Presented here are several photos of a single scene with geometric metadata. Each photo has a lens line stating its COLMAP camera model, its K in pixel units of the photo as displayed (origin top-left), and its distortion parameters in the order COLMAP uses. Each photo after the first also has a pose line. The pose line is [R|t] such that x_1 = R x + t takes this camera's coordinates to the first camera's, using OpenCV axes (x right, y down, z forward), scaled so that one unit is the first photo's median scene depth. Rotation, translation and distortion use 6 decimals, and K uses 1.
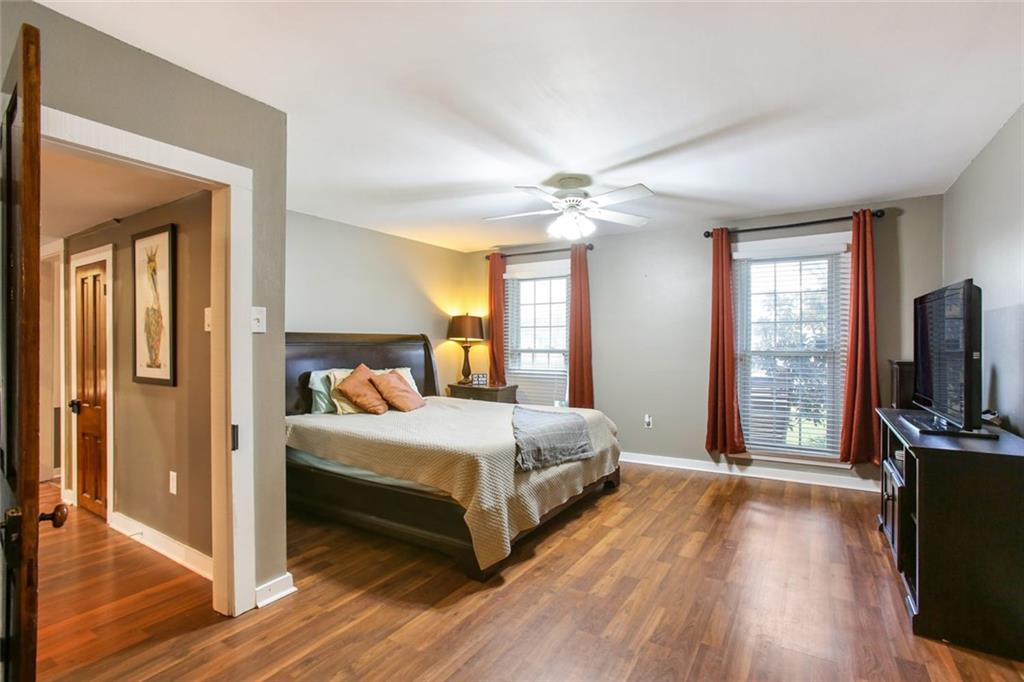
lens RADIAL K [[465.3, 0, 516.9], [0, 465.3, 338.6], [0, 0, 1]] dist [-0.017947, 0.001035]
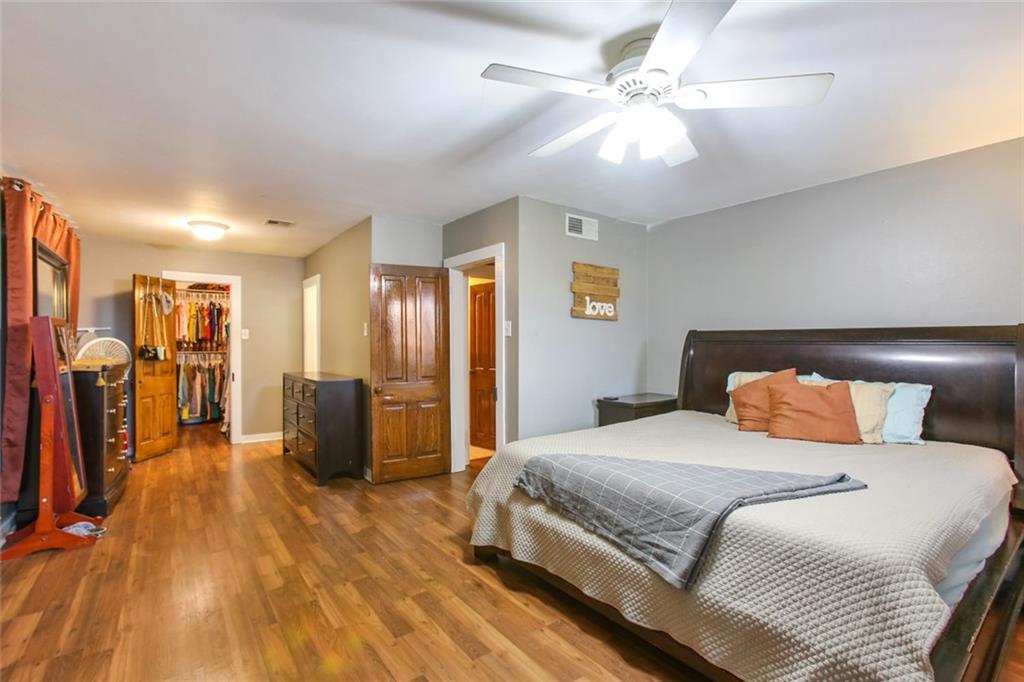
lens RADIAL K [[465.3, 0, 516.9], [0, 465.3, 338.6], [0, 0, 1]] dist [-0.017947, 0.001035]
pose [[-0.337184, -0.007414, -0.941410, 0.813585], [0.015808, 0.999783, -0.013535, 0.014026], [0.941306, -0.019446, -0.336994, 1.260729]]
